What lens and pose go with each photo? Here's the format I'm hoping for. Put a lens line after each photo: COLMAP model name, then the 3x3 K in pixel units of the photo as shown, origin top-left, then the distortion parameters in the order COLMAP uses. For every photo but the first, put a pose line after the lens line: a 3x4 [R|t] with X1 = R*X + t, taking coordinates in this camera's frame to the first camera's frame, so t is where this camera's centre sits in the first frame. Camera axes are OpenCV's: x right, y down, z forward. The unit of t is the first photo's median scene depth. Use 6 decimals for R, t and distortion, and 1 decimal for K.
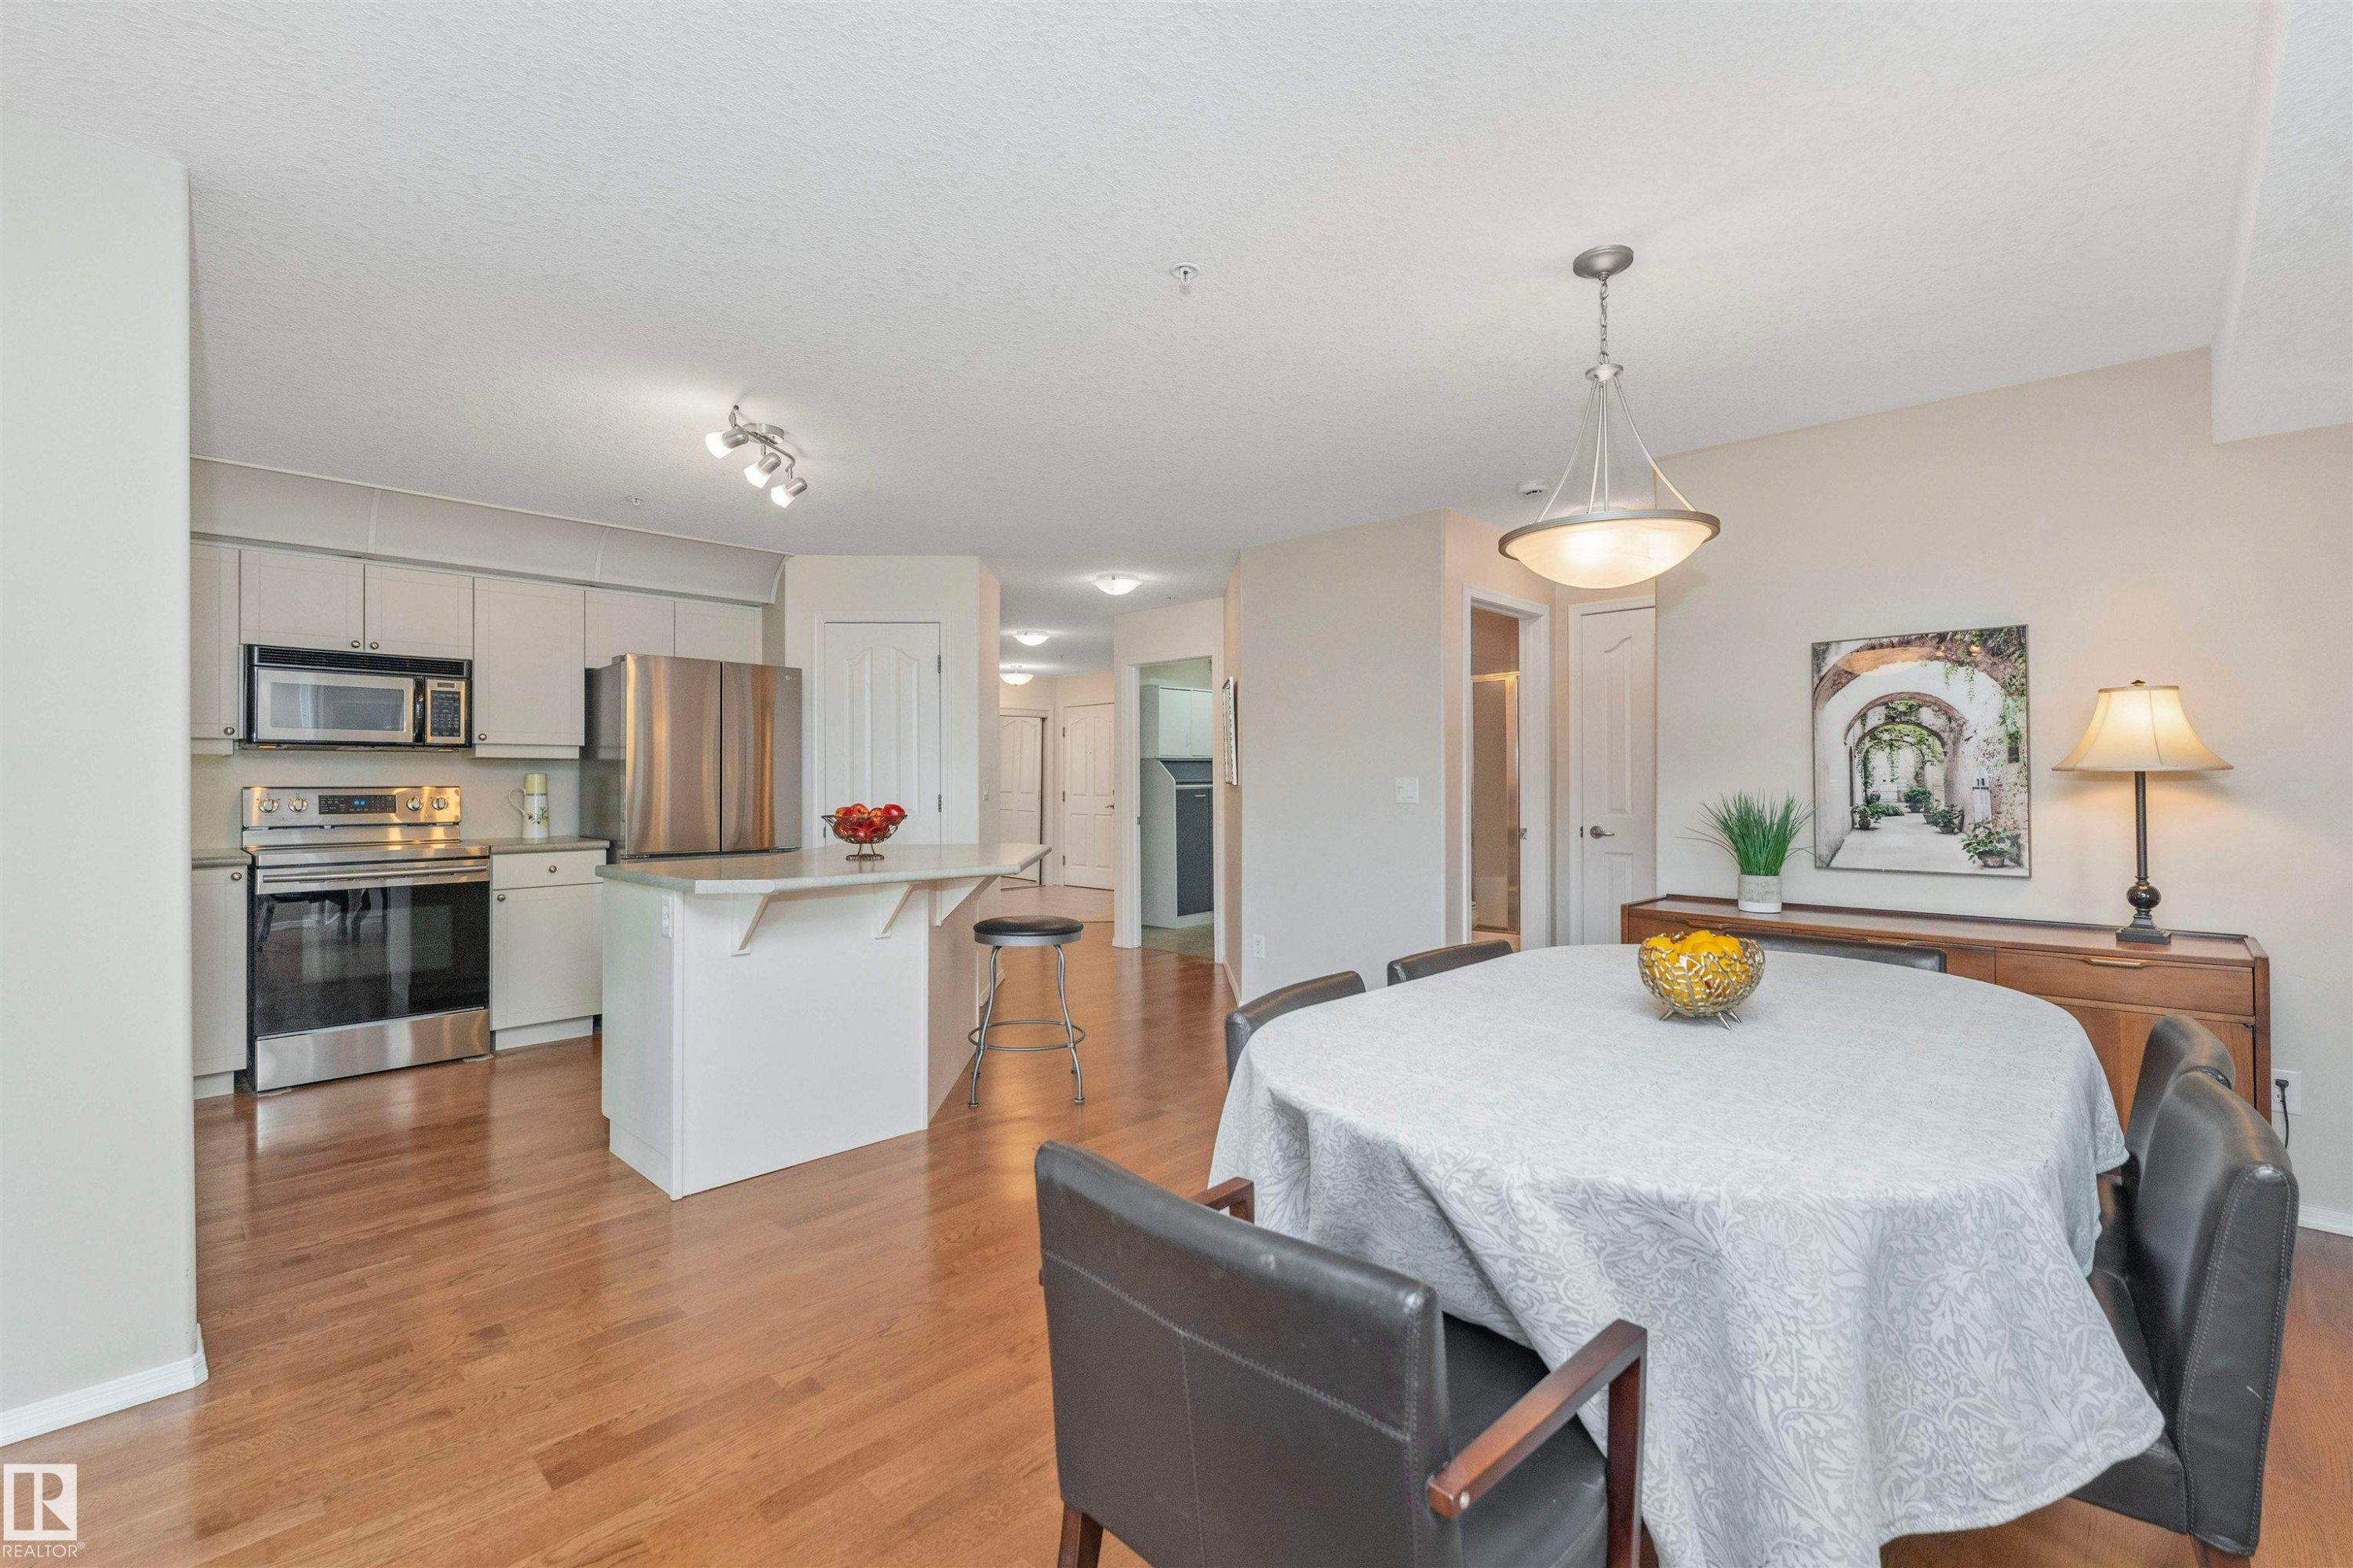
lens RADIAL K [[1014.0, 0, 1168.0], [0, 1014.0, 787.0], [0, 0, 1]] dist [-0.001577, -0.000352]
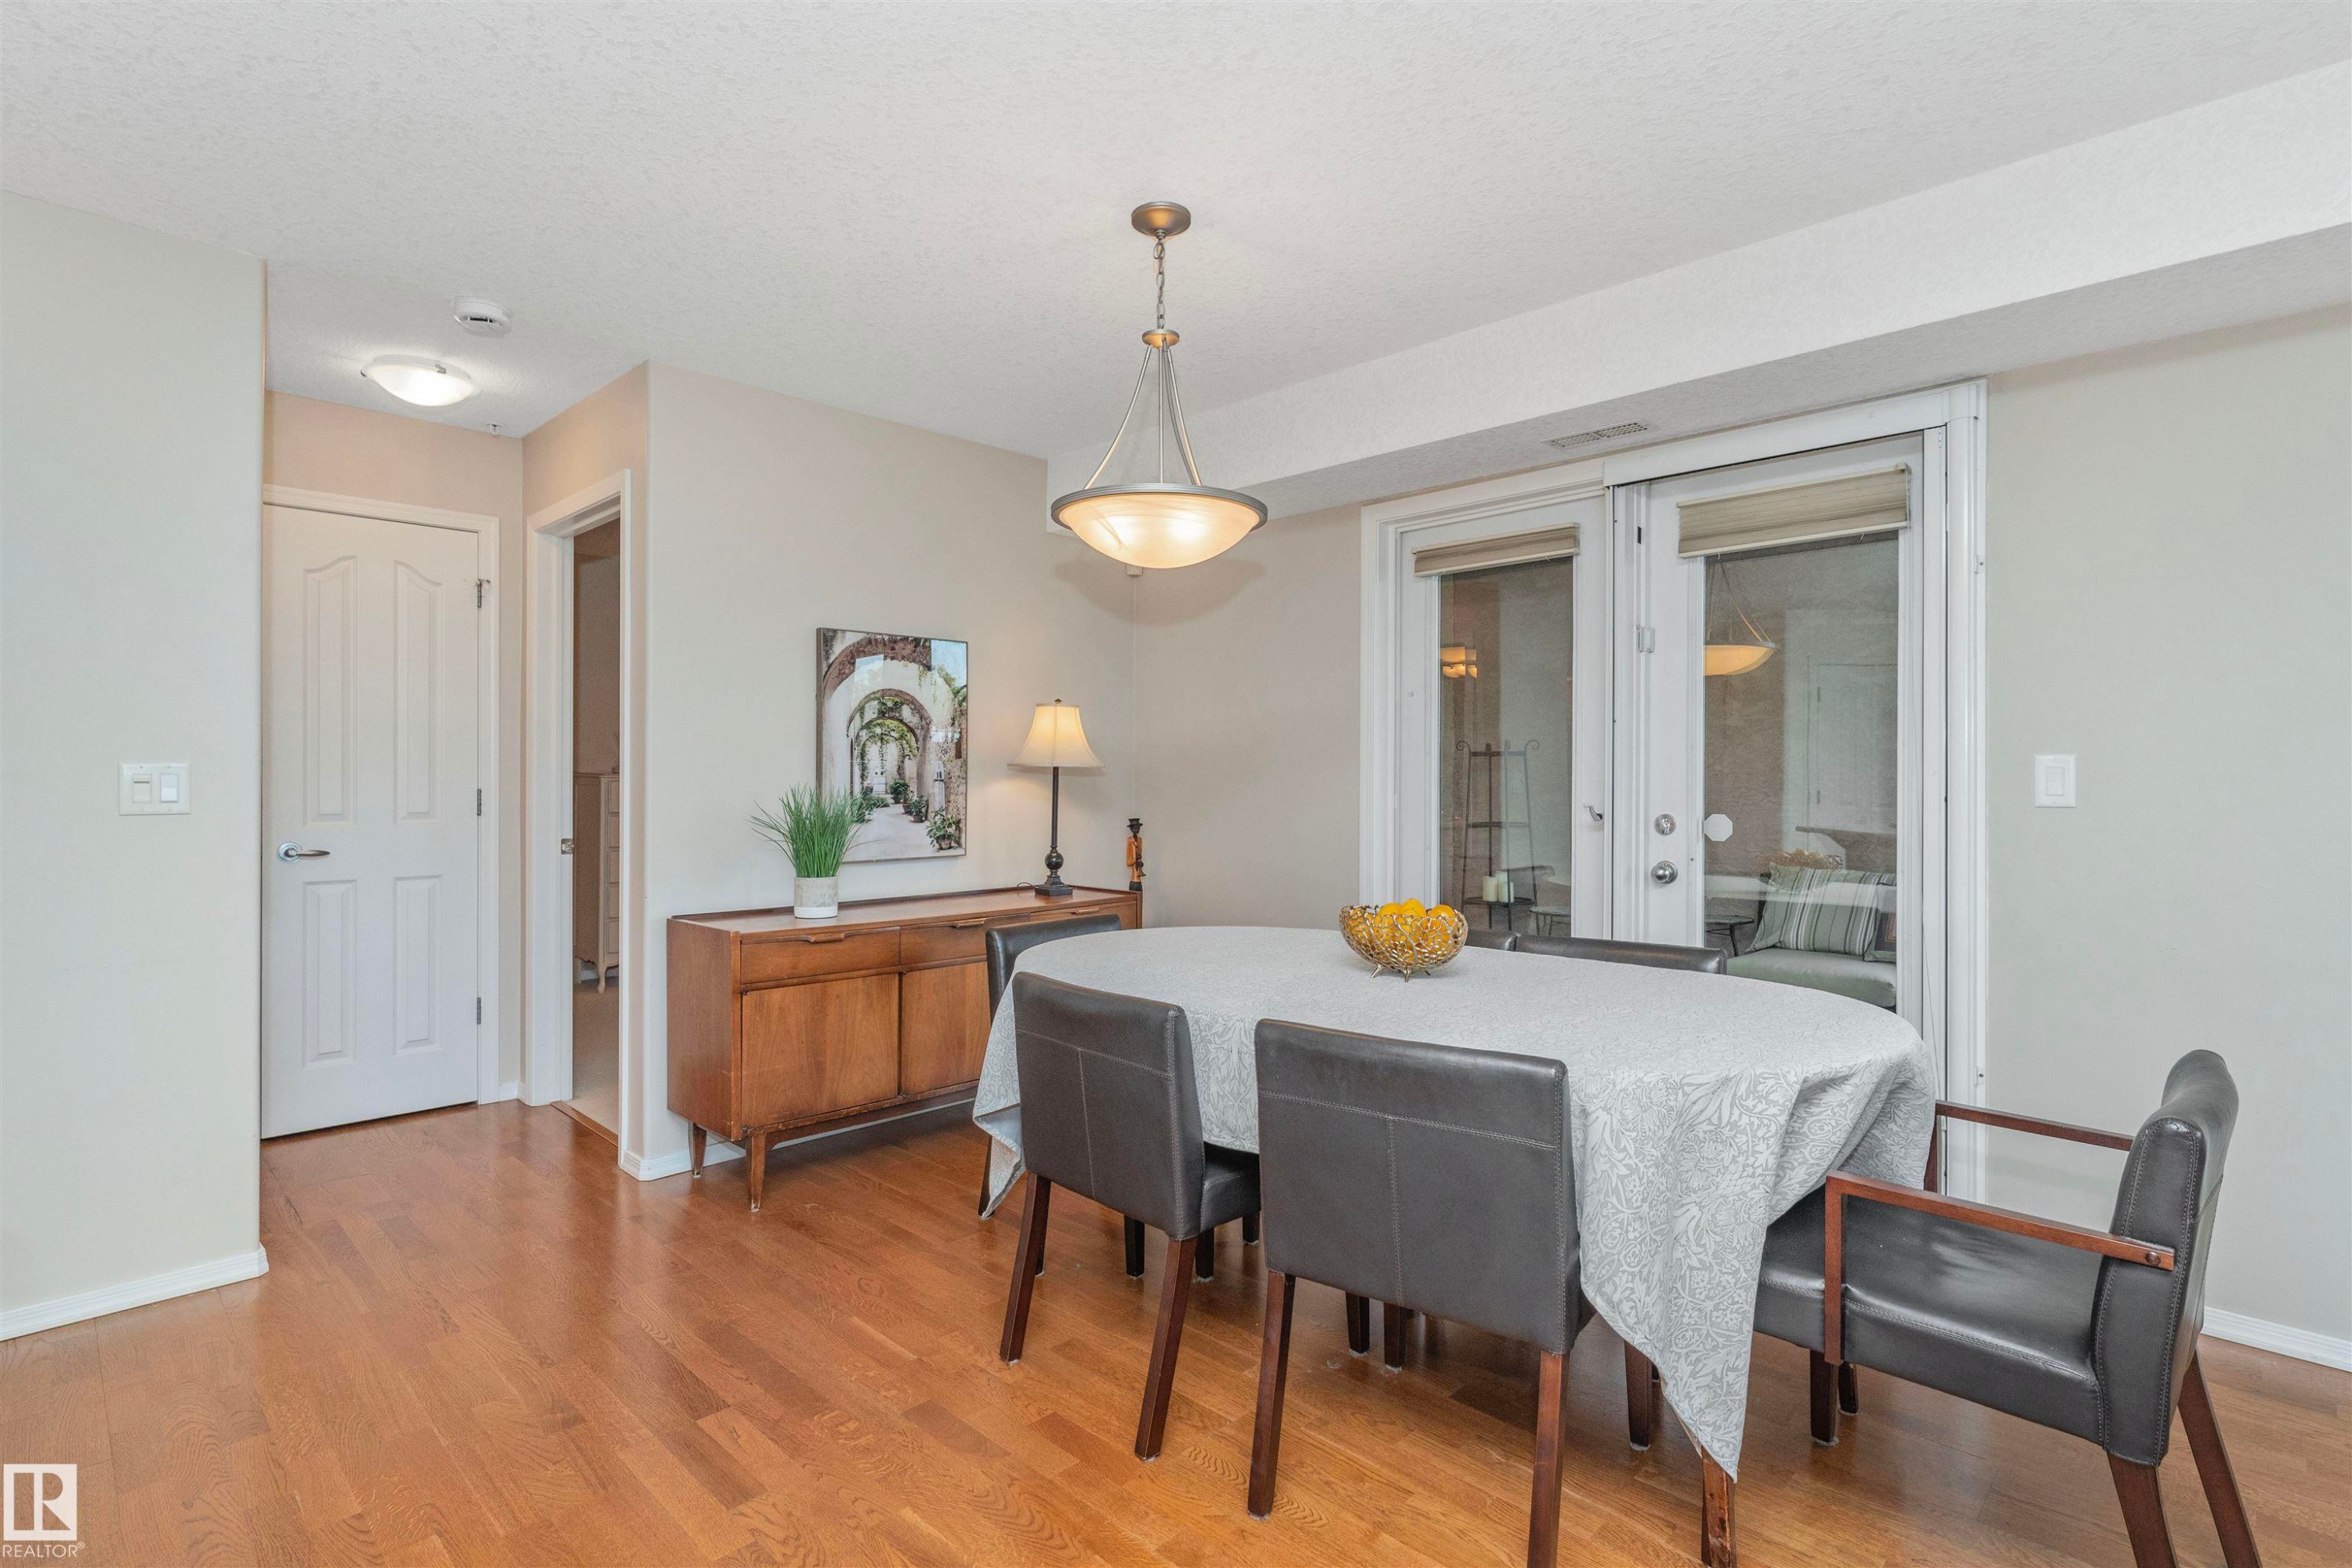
lens RADIAL K [[1145.4, 0, 1174.7], [0, 1145.4, 779.9], [0, 0, 1]] dist [0.003303, 0.000795]
pose [[0.017069, 0.001073, 0.999854, -0.463876], [0.006257, 0.999980, -0.001180, 0.003798], [-0.999835, 0.006276, 0.017062, 0.699770]]
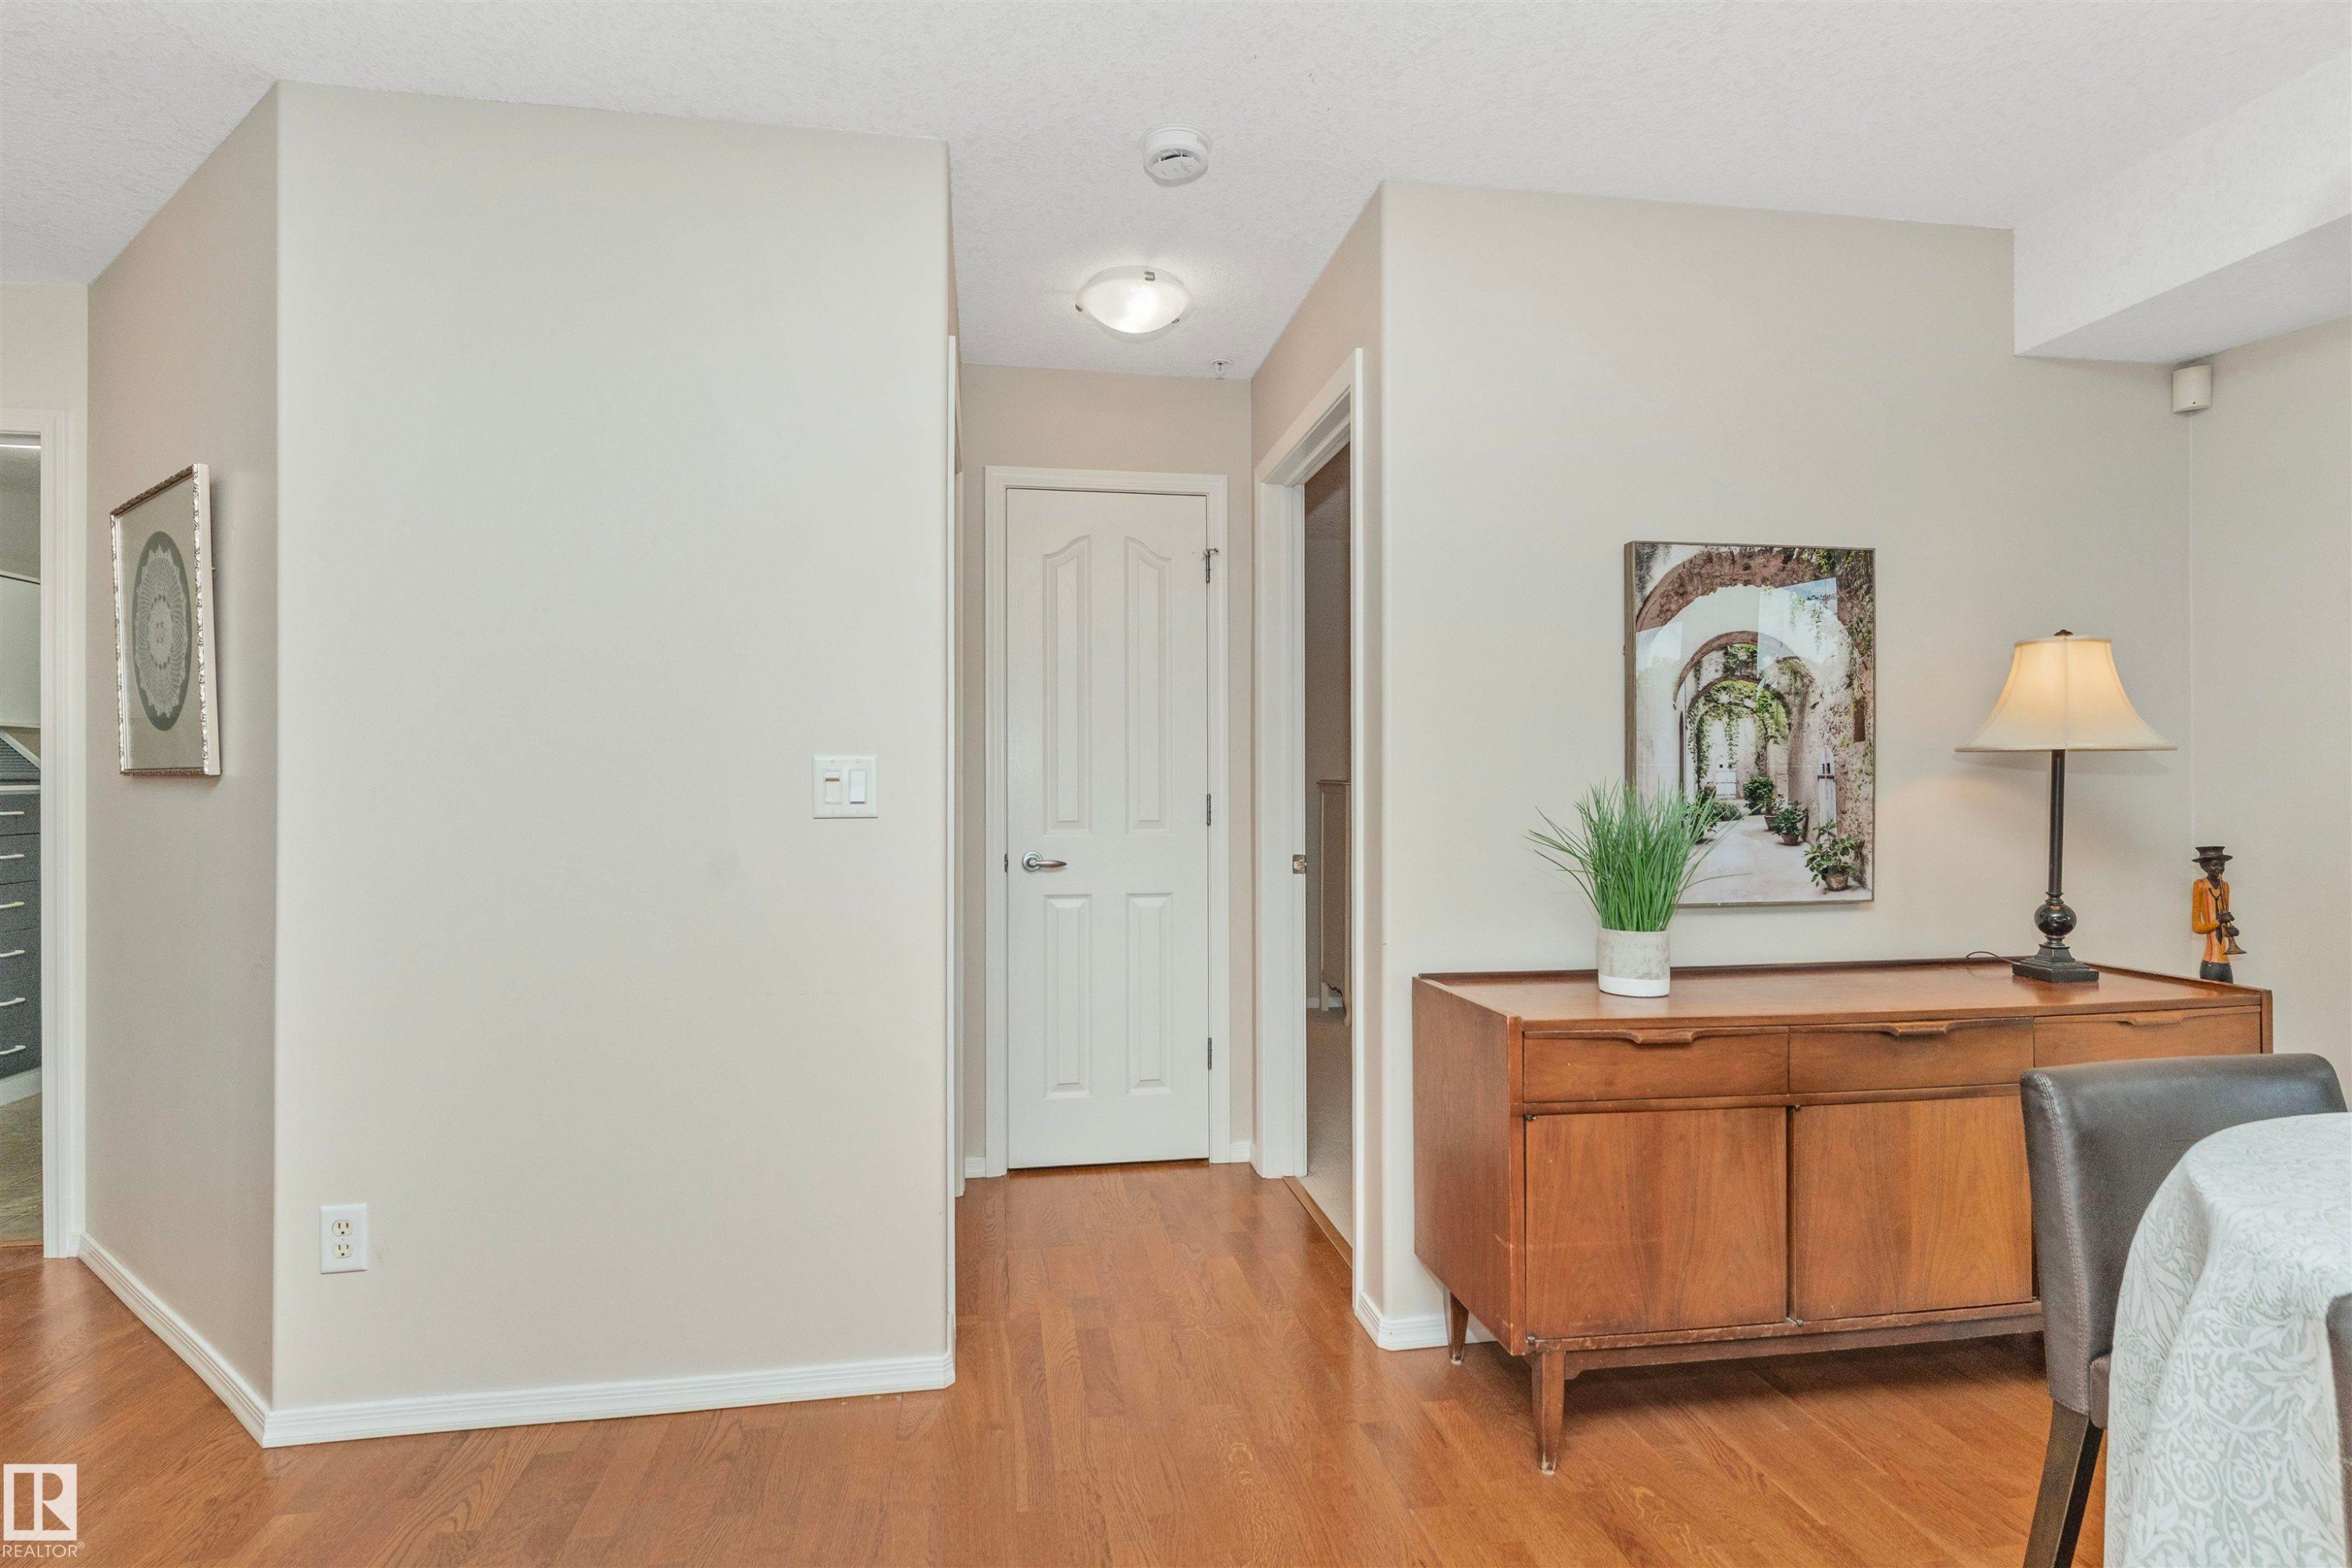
lens RADIAL K [[1145.4, 0, 1174.7], [0, 1145.4, 779.9], [0, 0, 1]] dist [0.003303, 0.000795]
pose [[0.598887, 0.010752, 0.800761, -0.092149], [0.006766, 0.999806, -0.018485, 0.014230], [-0.800805, 0.016488, 0.598698, 0.868404]]
